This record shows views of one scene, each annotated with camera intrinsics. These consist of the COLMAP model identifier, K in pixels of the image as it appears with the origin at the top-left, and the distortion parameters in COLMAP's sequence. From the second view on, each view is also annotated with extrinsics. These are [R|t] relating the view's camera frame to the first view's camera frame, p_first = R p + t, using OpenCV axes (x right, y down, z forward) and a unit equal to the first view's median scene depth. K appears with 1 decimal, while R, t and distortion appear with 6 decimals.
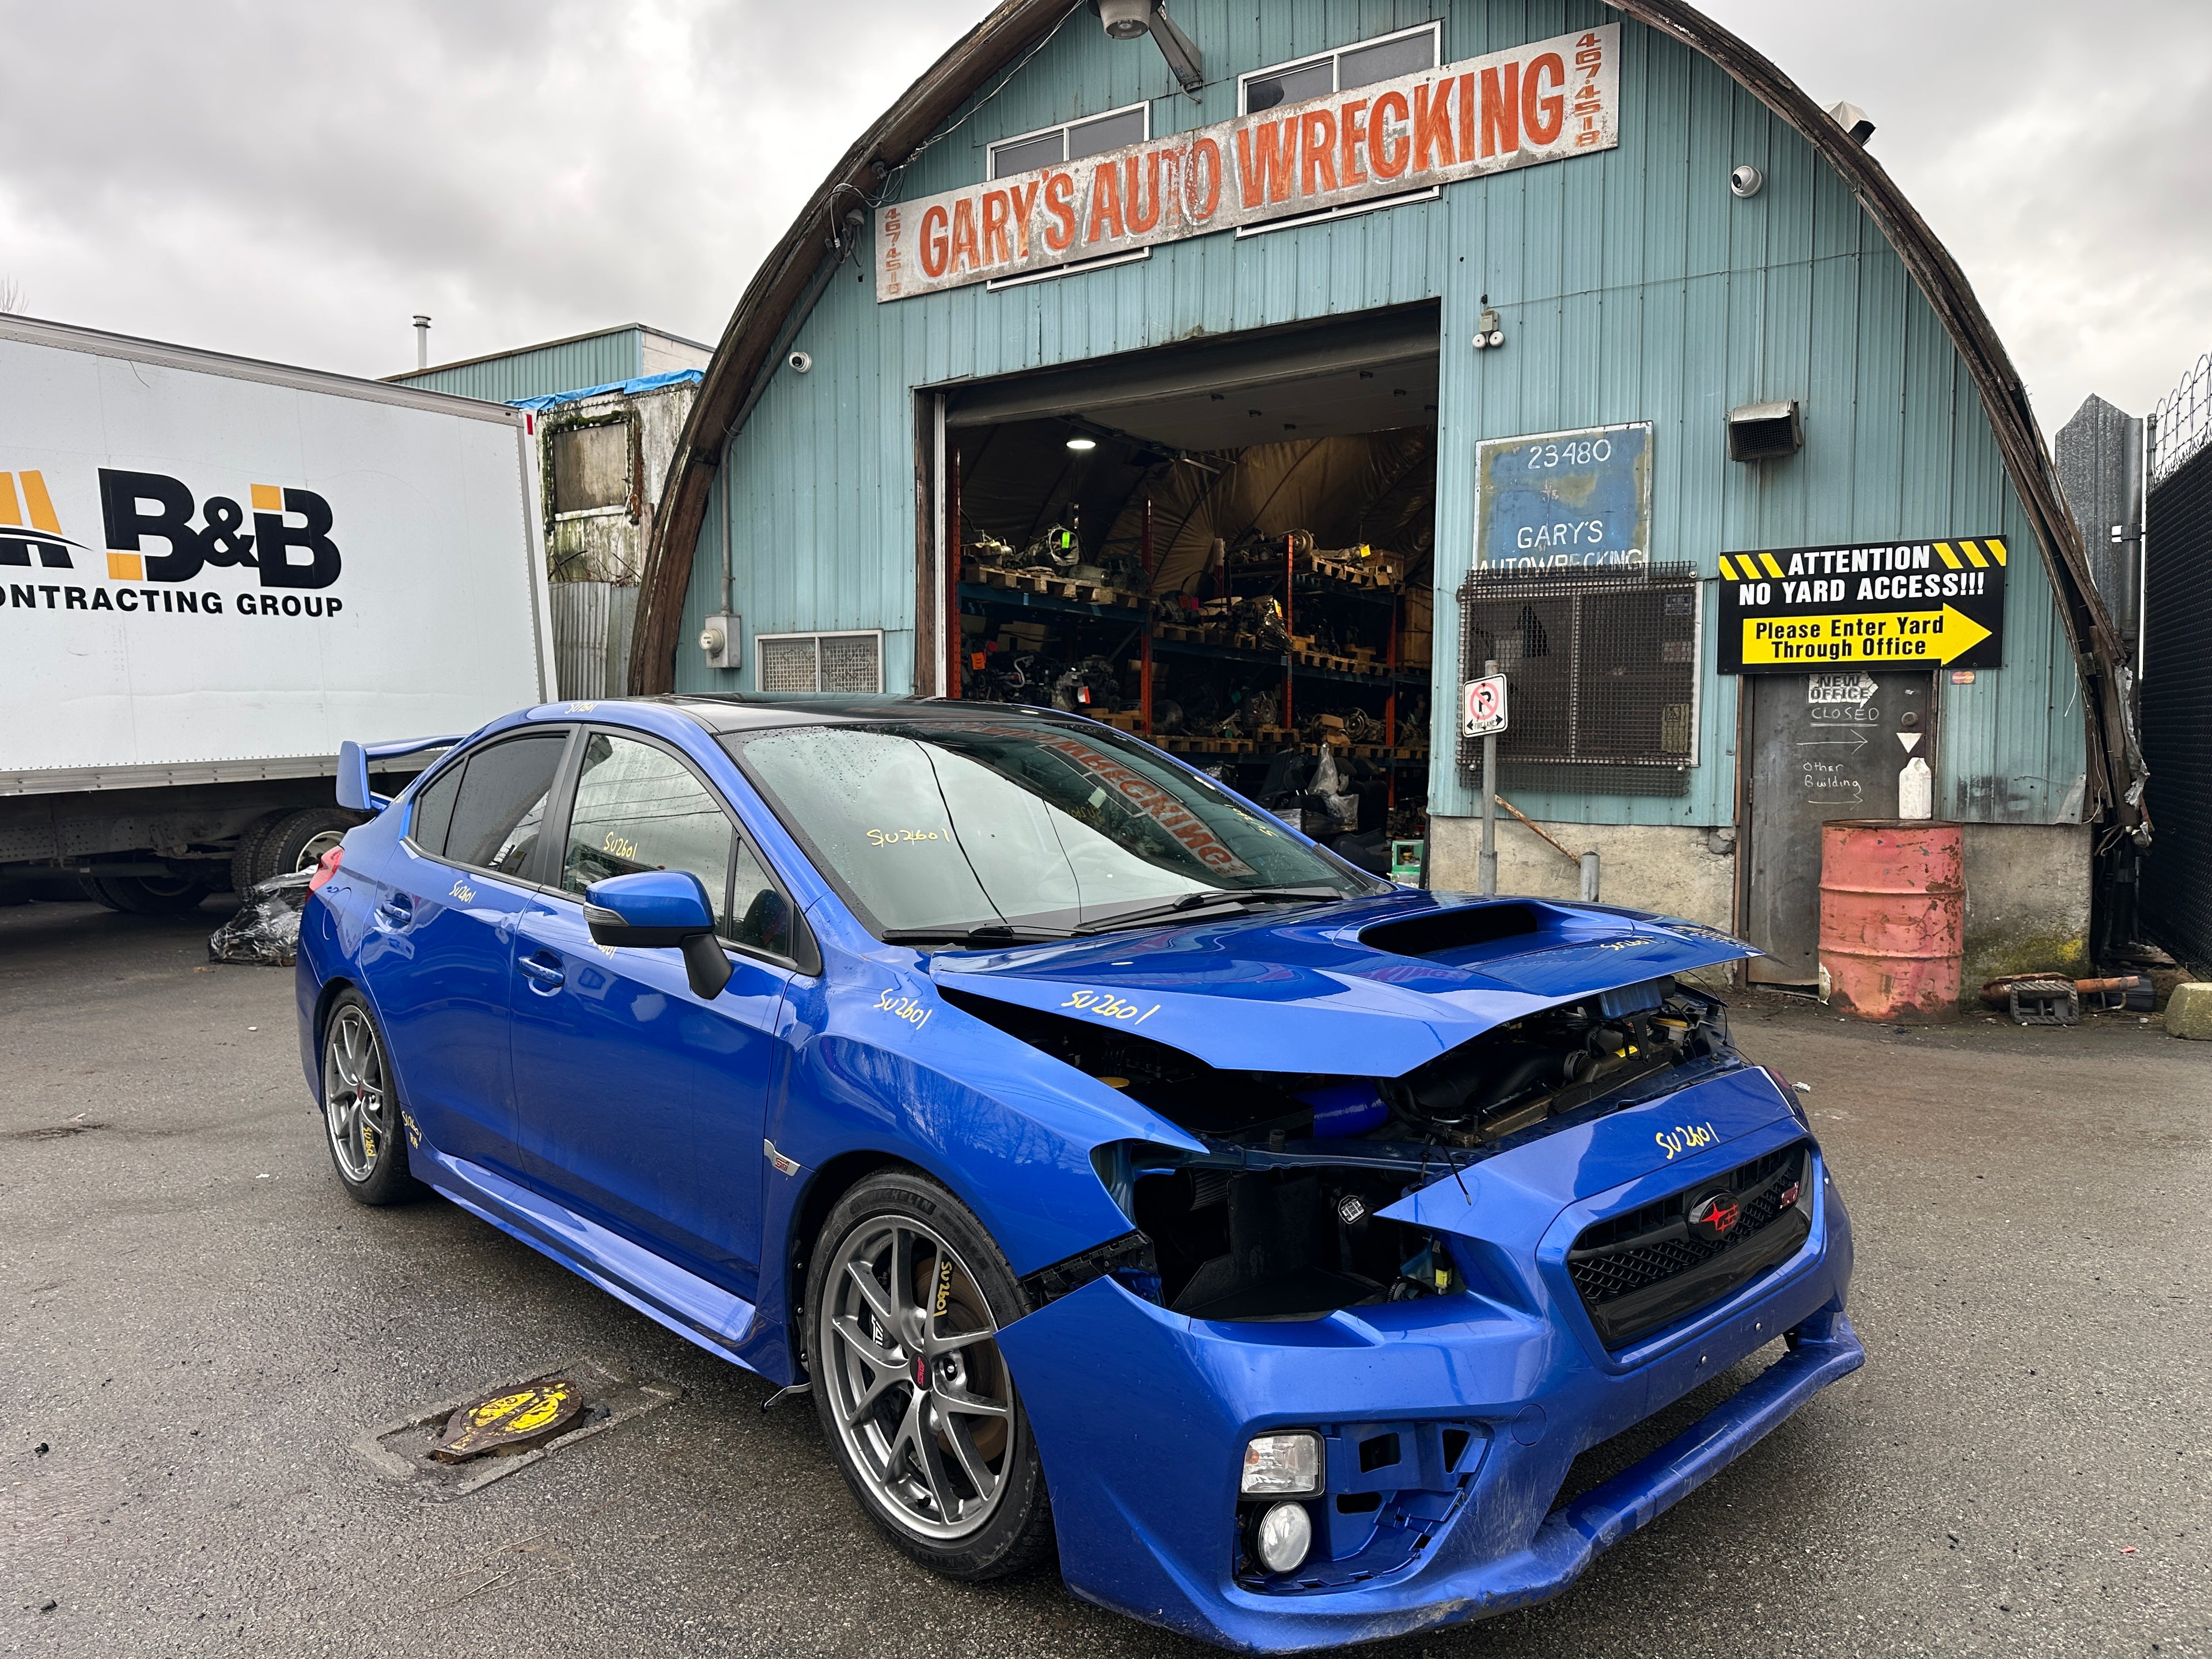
lens RADIAL K [[1565.3, 0, 1081.9], [0, 1565.3, 833.1], [0, 0, 1]] dist [0.056822, -0.097343]
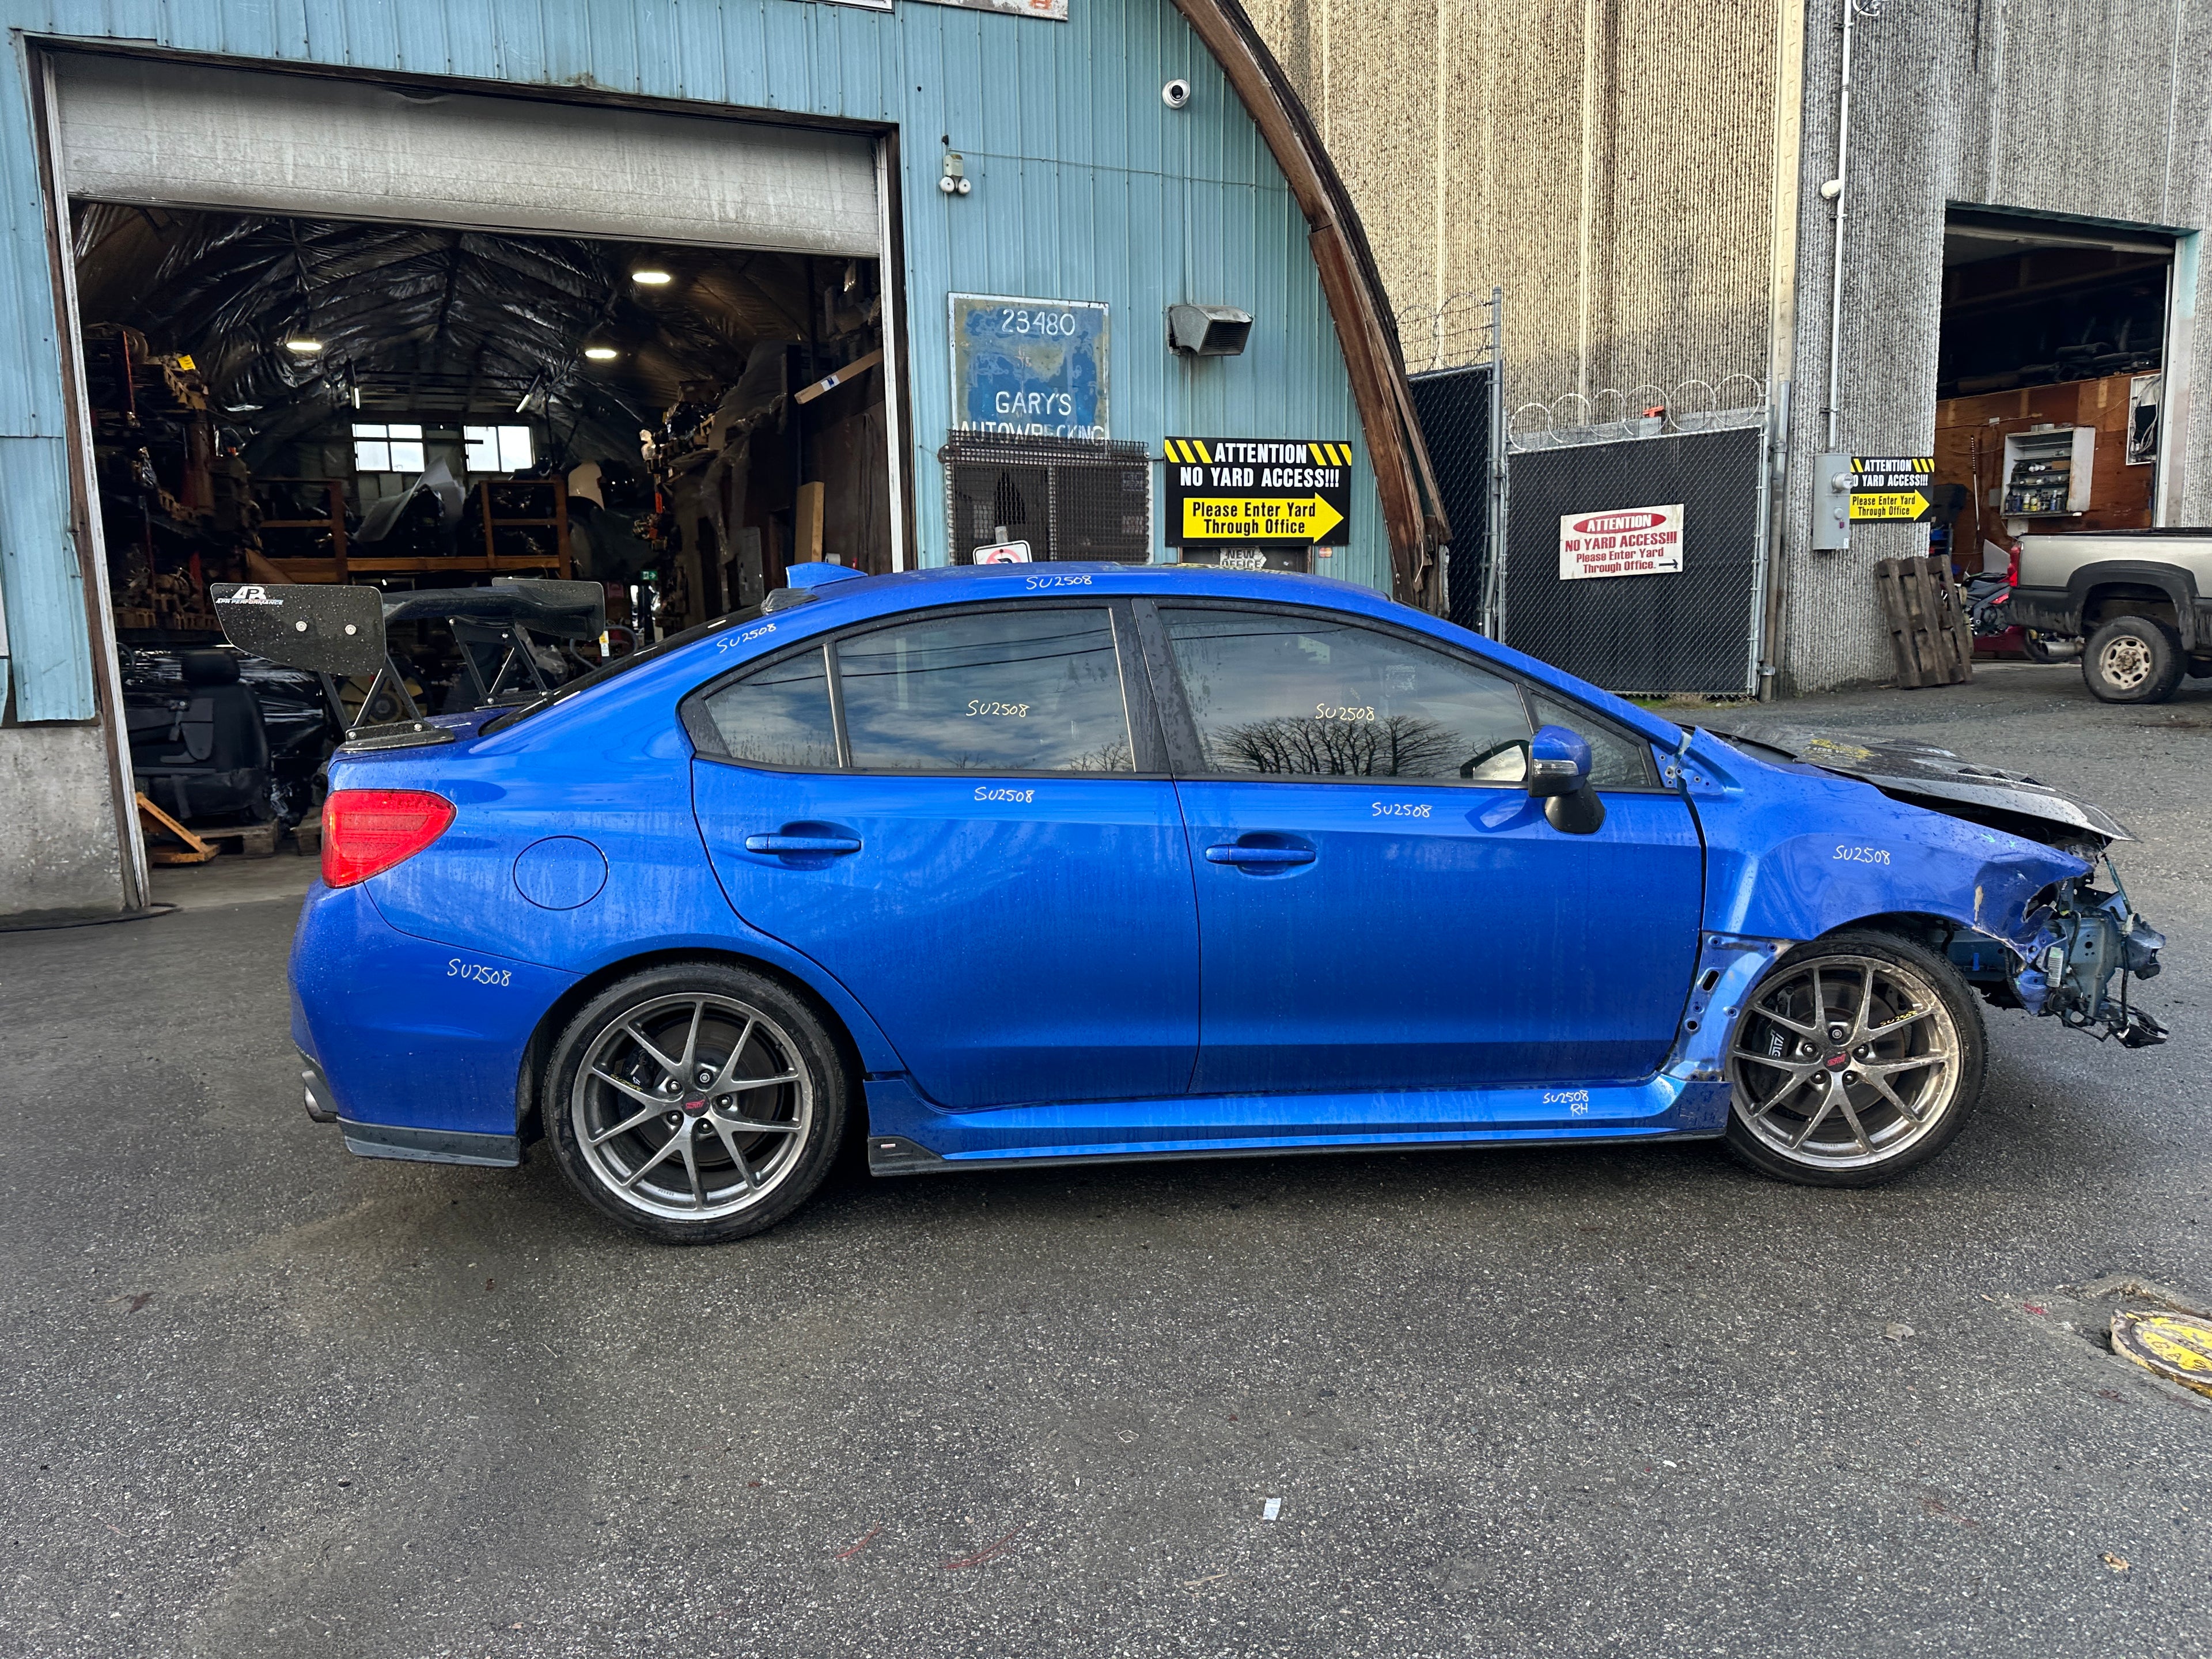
lens RADIAL K [[1554.6, 0, 1098.6], [0, 1554.6, 825.7], [0, 0, 1]] dist [0.099721, -0.129459]
pose [[0.535239, -0.132844, 0.834189, -0.565671], [0.063664, 0.991091, 0.116981, -0.034568], [-0.842298, -0.009505, 0.538928, 0.418595]]
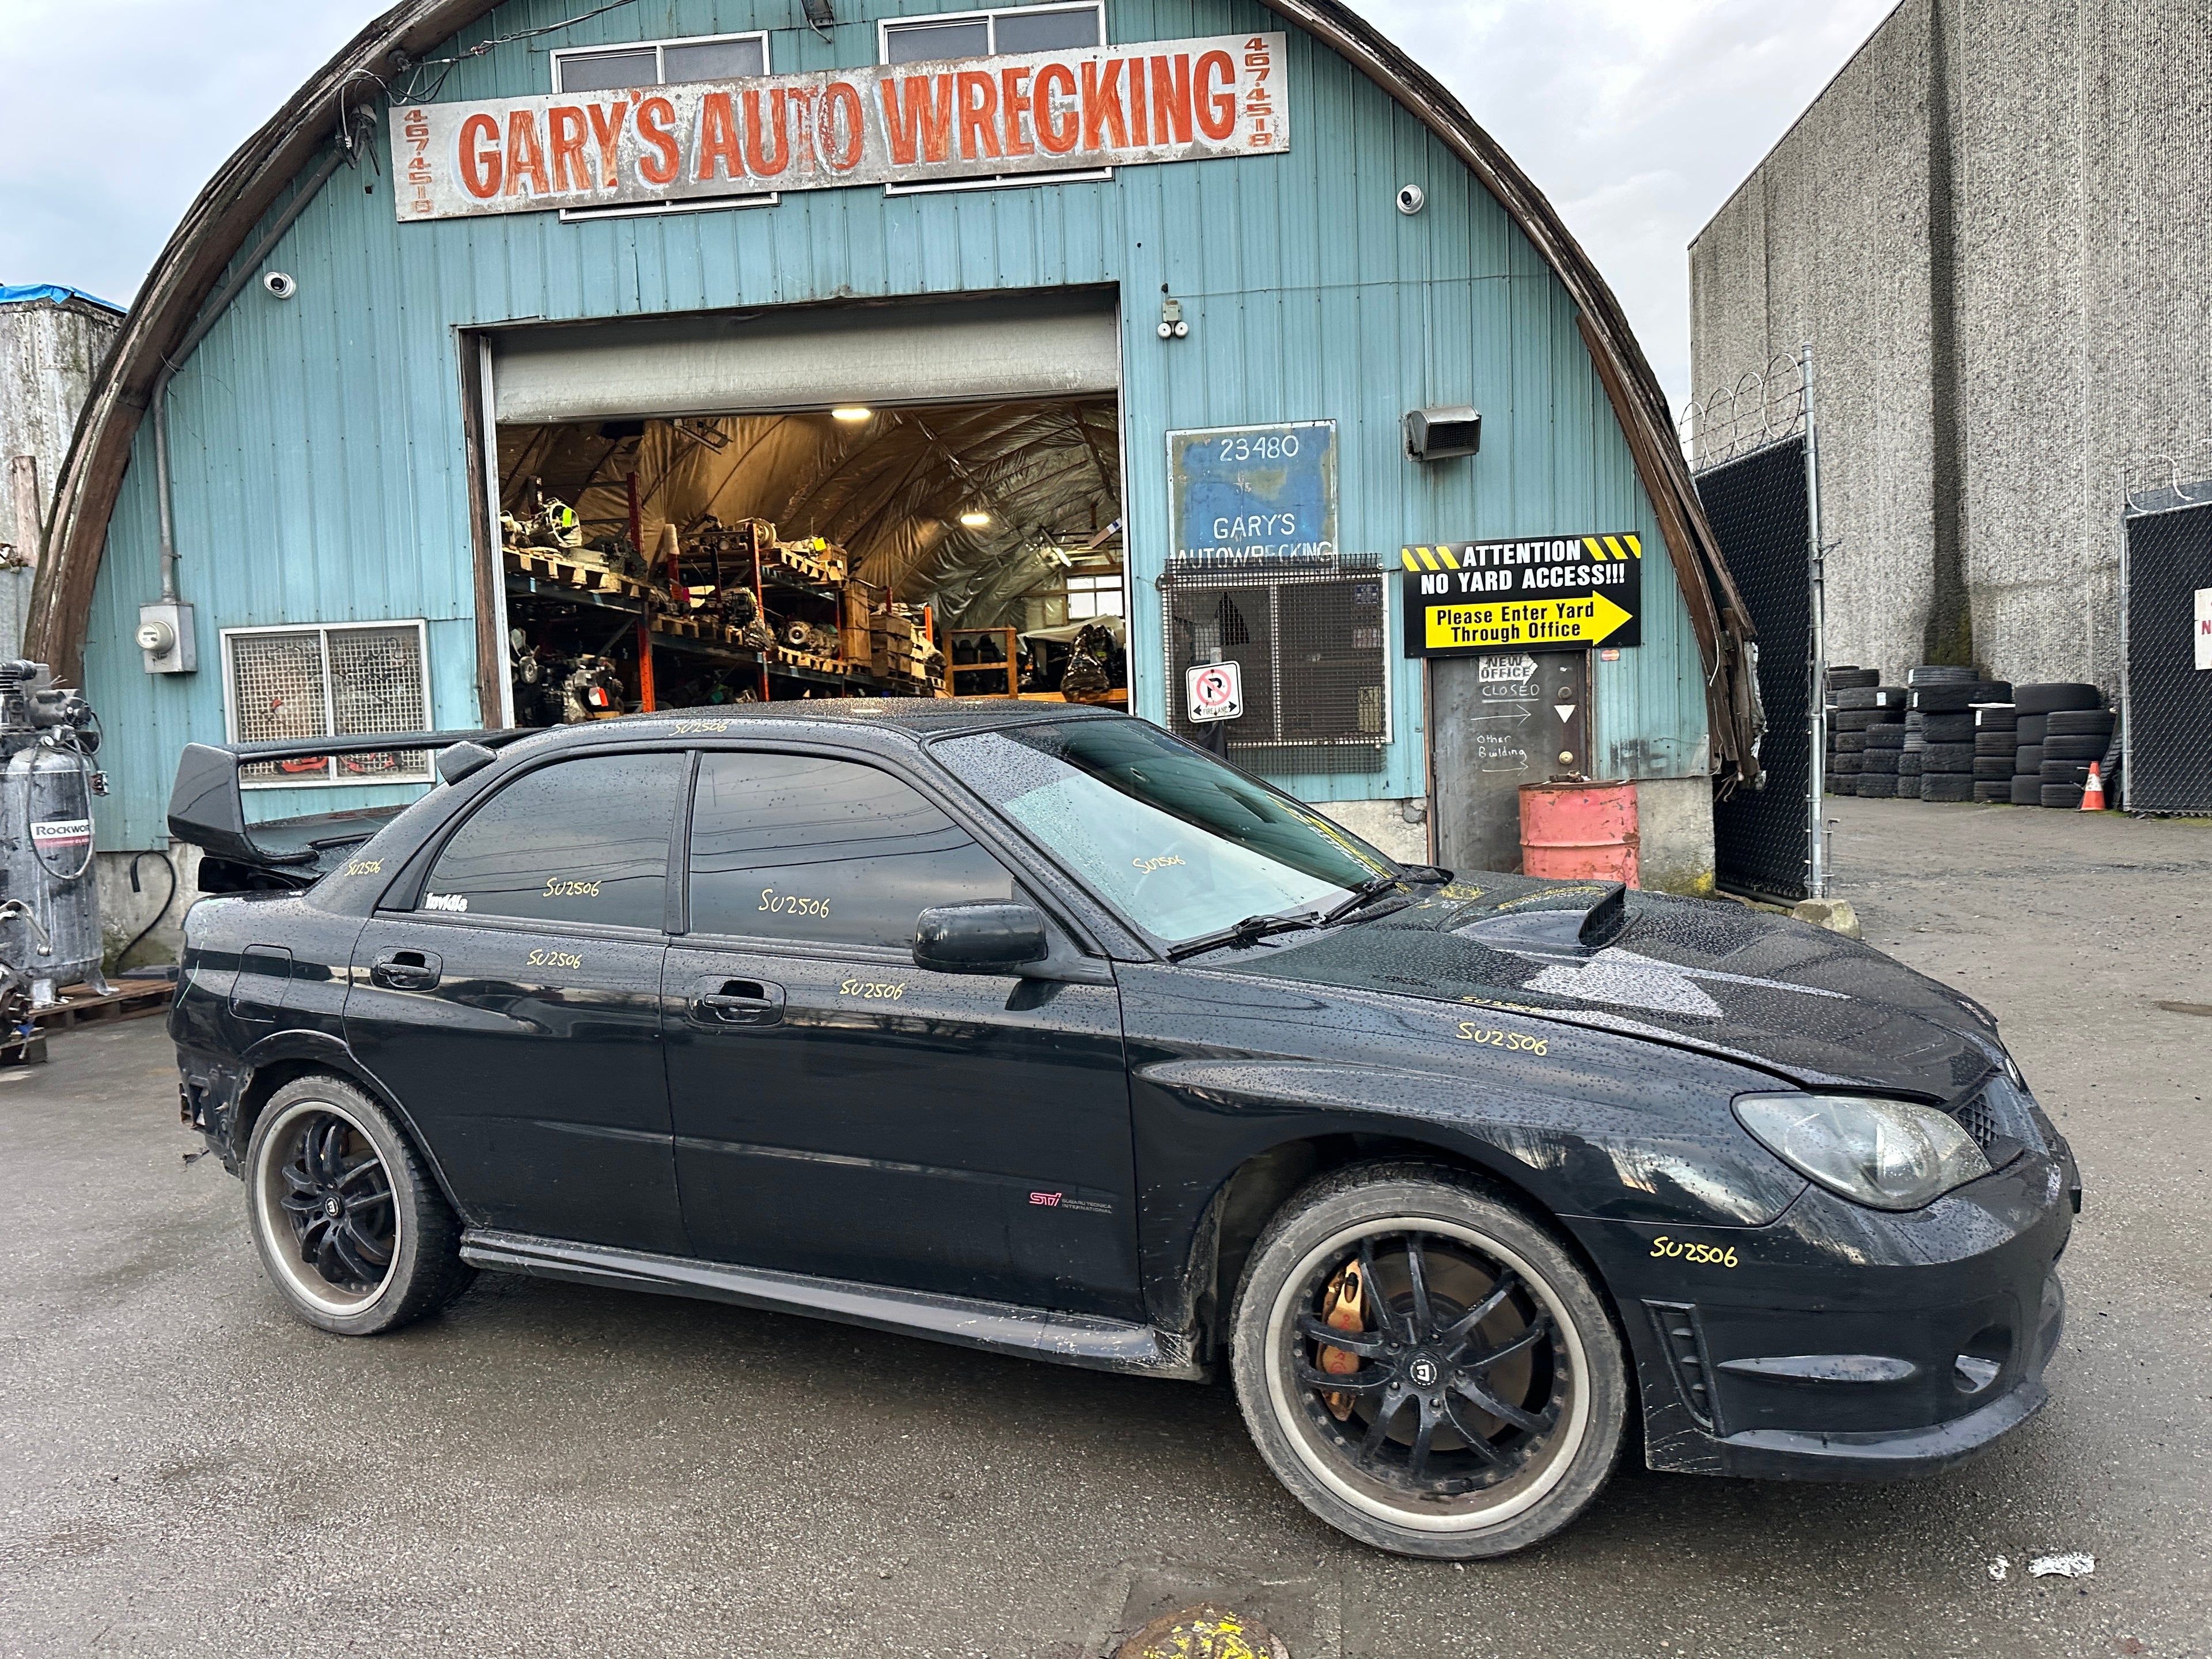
lens RADIAL K [[1554.6, 0, 1098.6], [0, 1554.6, 825.7], [0, 0, 1]] dist [0.099721, -0.129459]
pose [[0.879807, -0.065250, 0.470832, -0.285513], [0.068688, 0.997589, 0.009899, -0.010213], [-0.470342, 0.023631, 0.882168, 0.148985]]
